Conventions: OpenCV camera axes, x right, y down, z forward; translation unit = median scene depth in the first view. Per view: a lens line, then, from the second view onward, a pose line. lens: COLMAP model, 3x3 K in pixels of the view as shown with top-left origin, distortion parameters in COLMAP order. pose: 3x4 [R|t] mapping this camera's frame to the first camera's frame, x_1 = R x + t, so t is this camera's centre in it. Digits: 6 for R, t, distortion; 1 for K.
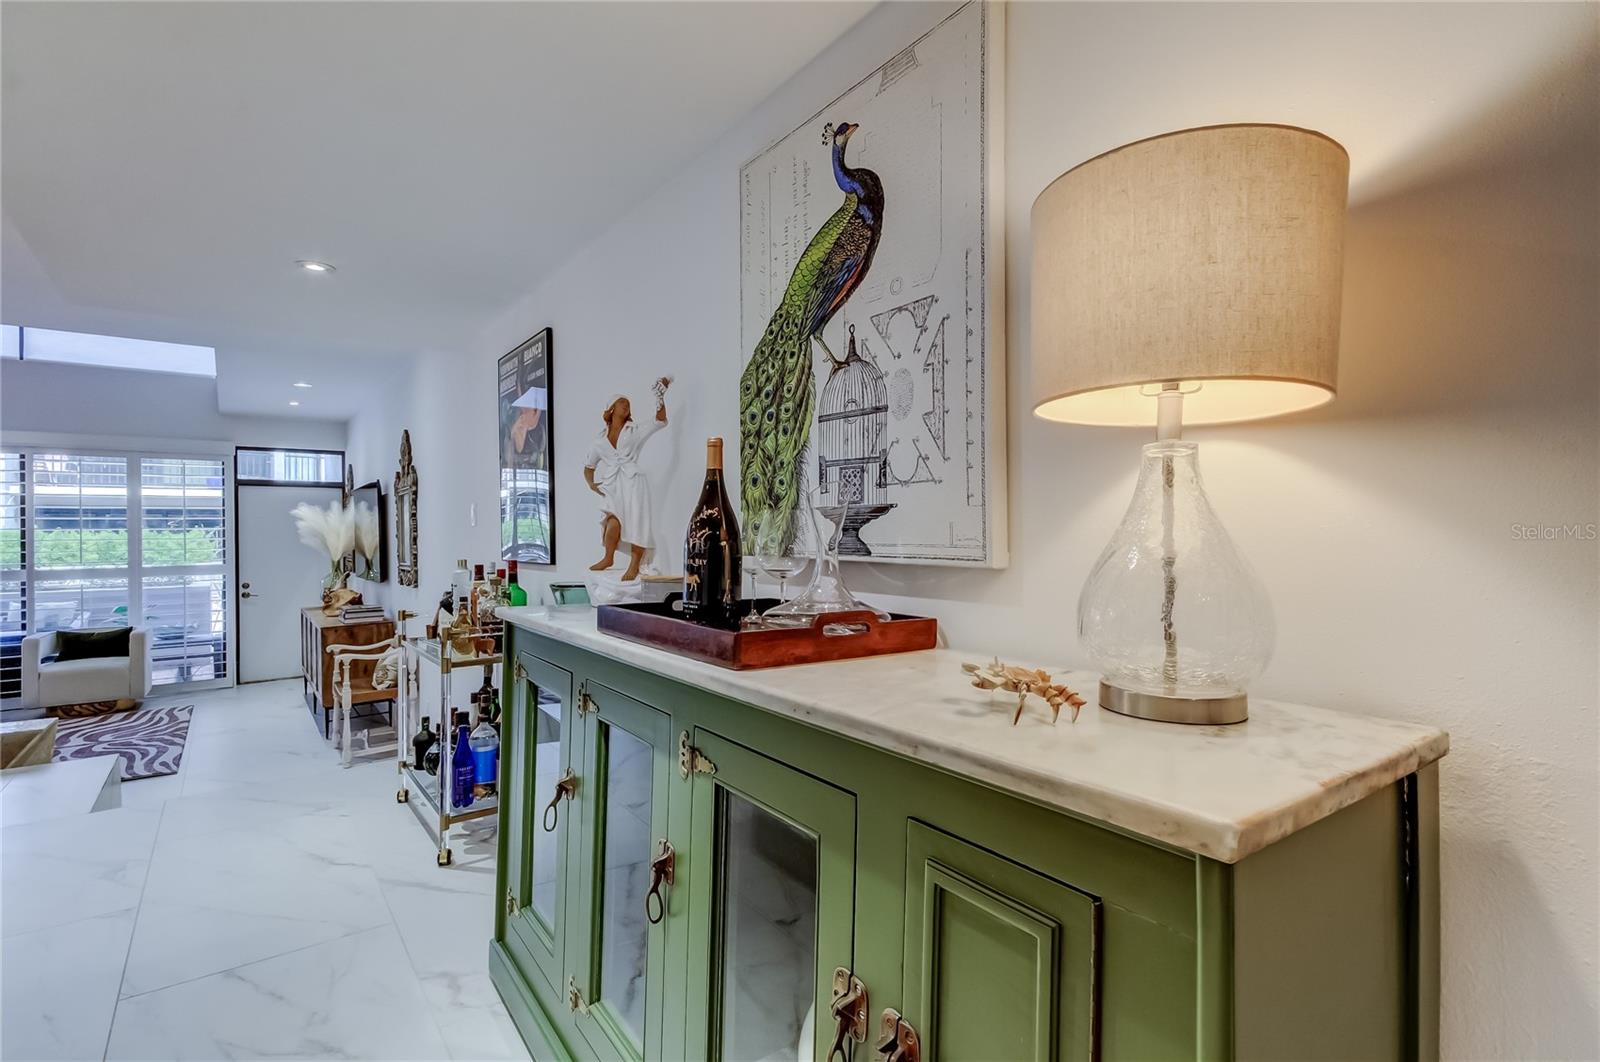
lens RADIAL K [[782.8, 0, 814.3], [0, 782.8, 523.6], [0, 0, 1]] dist [0.003881, -0.004045]
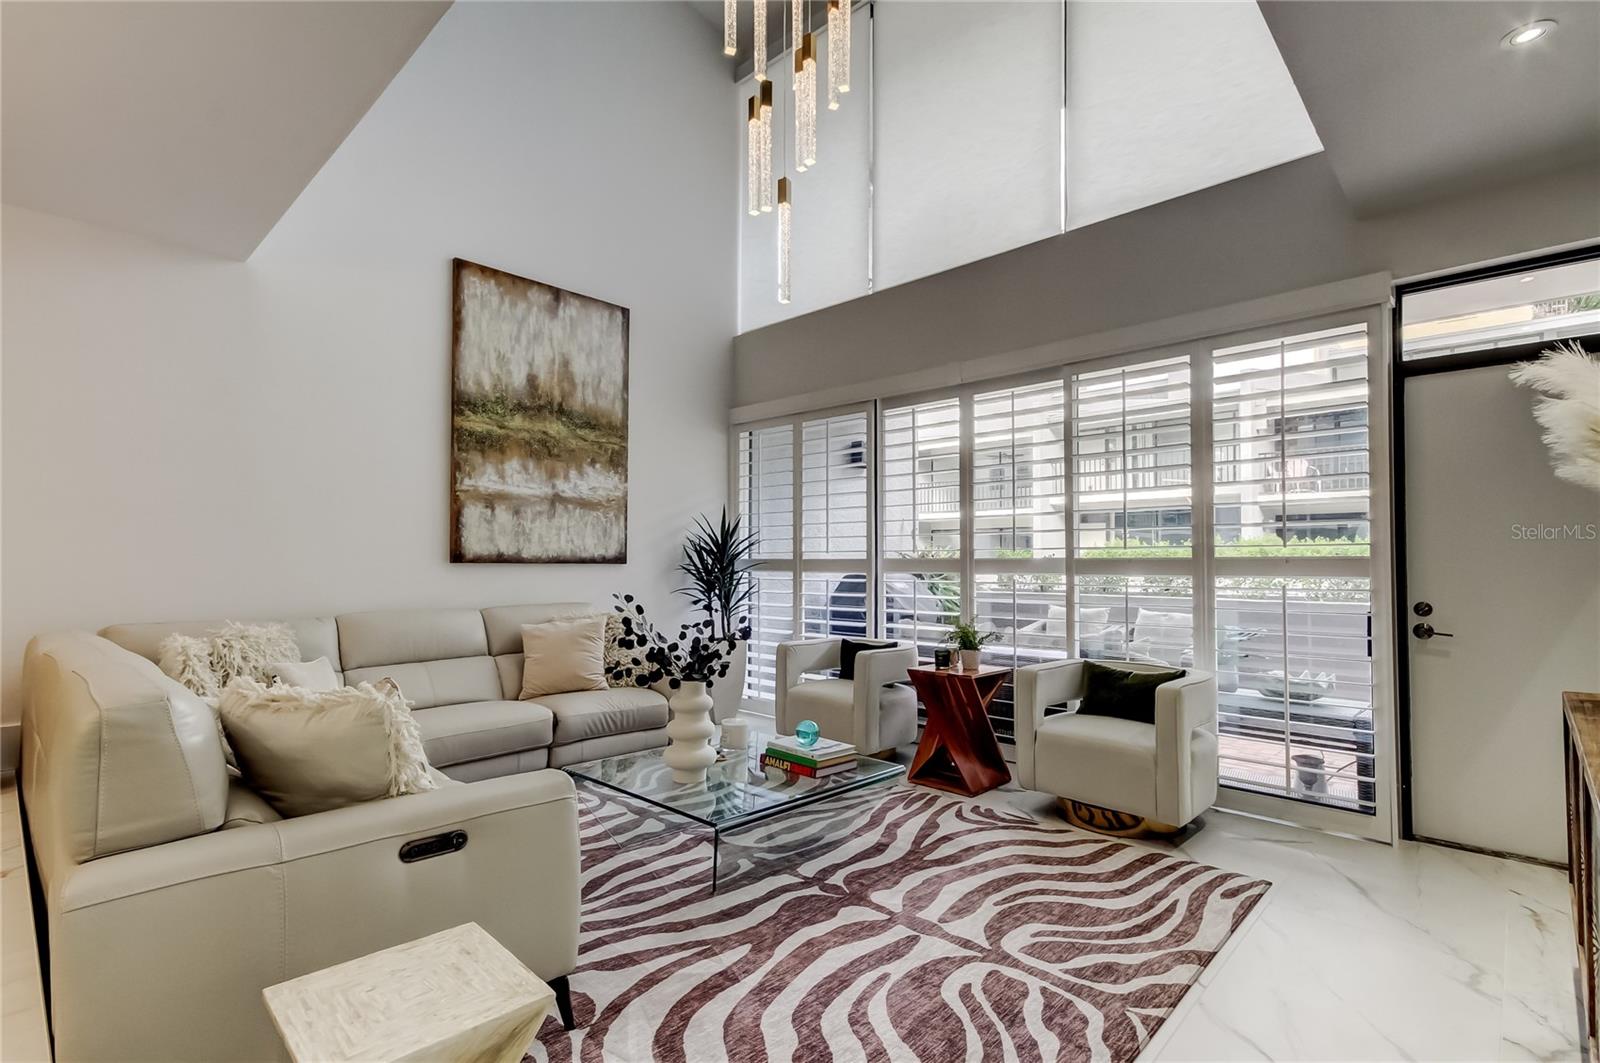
lens RADIAL K [[782.8, 0, 807.9], [0, 782.8, 544.3], [0, 0, 1]] dist [0.003881, -0.004045]
pose [[0.185189, -0.009566, -0.982656, -0.396357], [0.002537, 0.999954, -0.009256, 0.050738], [0.982700, -0.000779, 0.185205, 0.635436]]
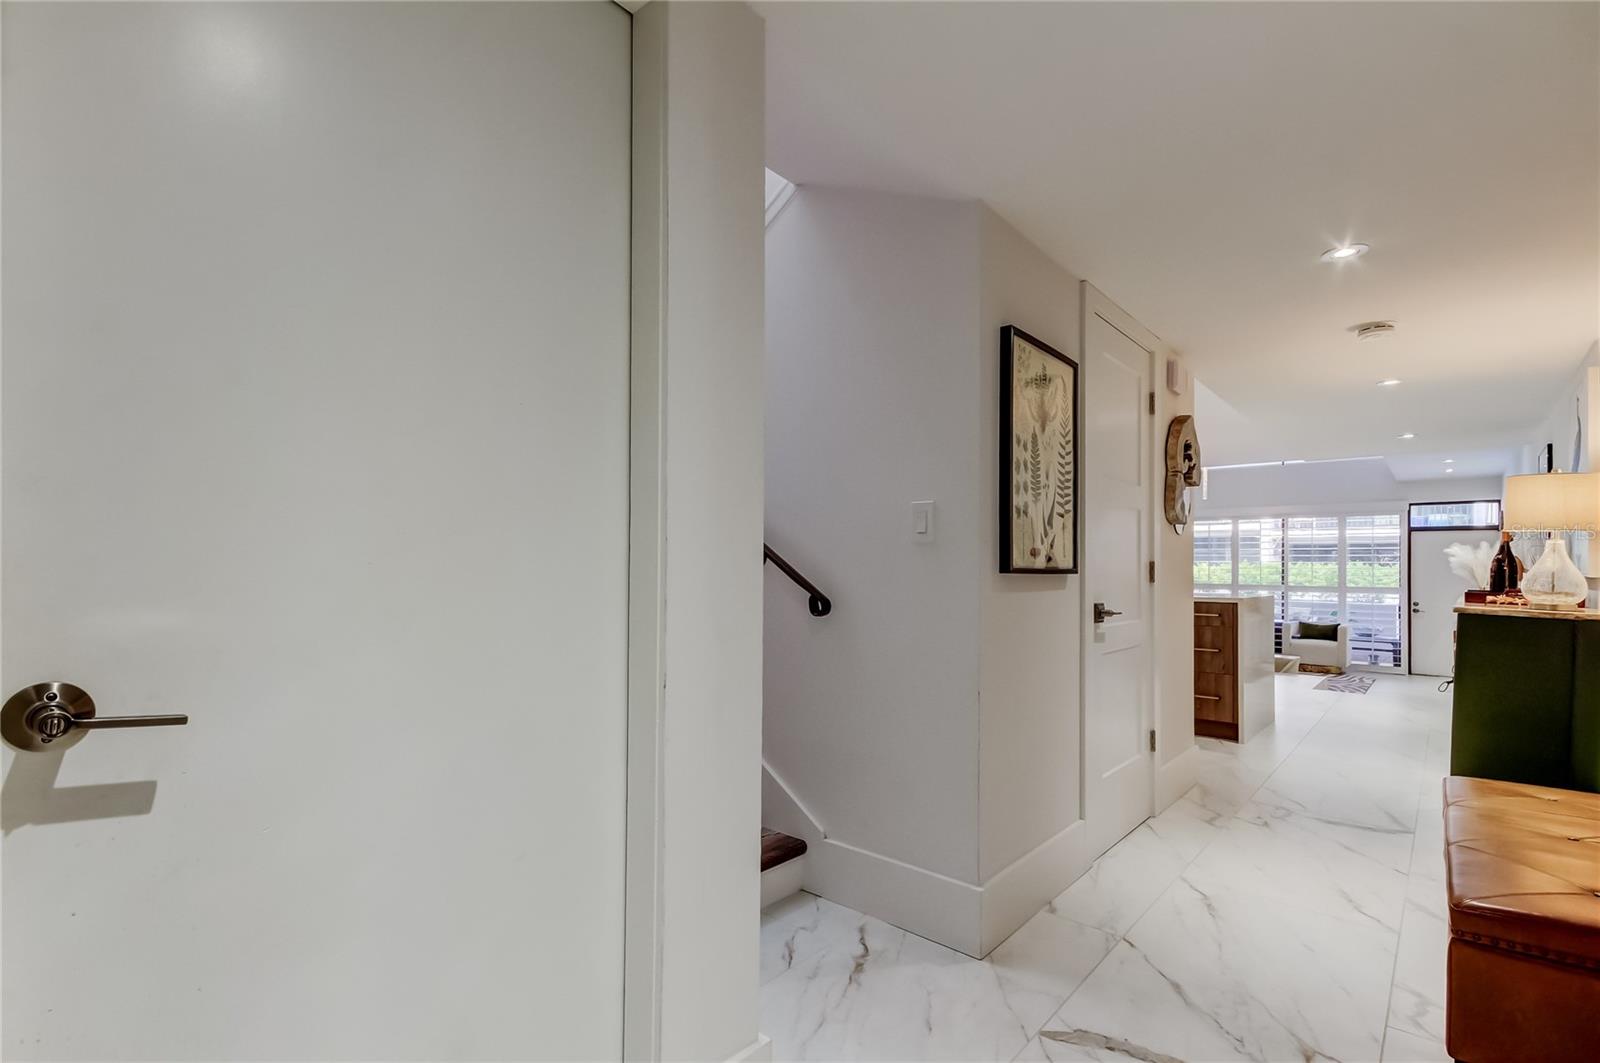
lens RADIAL K [[782.8, 0, 818.2], [0, 782.8, 560.3], [0, 0, 1]] dist [0.003881, -0.004045]
pose [[0.246083, 0.009438, -0.969203, 0.369915], [-0.002842, 0.999955, 0.009016, -0.006903], [0.969245, 0.000536, 0.246099, -0.377056]]
